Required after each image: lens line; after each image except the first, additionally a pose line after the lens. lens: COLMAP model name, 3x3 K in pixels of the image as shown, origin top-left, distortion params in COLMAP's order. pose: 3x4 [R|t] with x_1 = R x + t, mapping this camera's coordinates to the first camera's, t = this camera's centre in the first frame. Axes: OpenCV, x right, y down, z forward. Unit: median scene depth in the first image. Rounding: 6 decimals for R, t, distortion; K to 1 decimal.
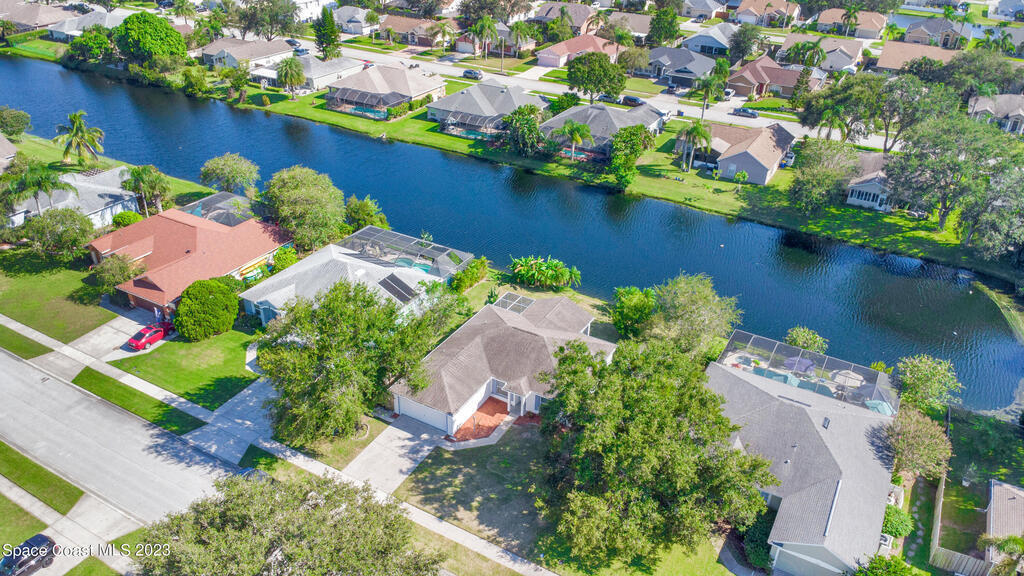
lens RADIAL K [[778.7, 0, 523.9], [0, 778.7, 289.1], [0, 0, 1]] dist [0.040616, -0.049982]
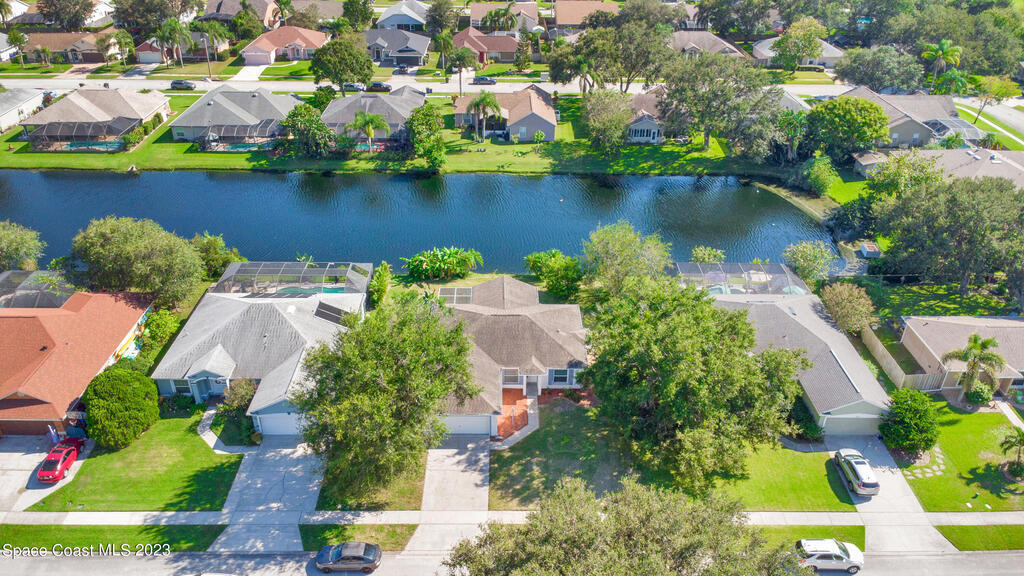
lens RADIAL K [[778.7, 0, 523.9], [0, 778.7, 289.1], [0, 0, 1]] dist [0.040616, -0.049982]
pose [[0.860583, -0.265886, 0.434398, -0.240153], [0.257668, 0.963001, 0.078969, -0.030357], [-0.439322, 0.043971, 0.897253, 0.058120]]
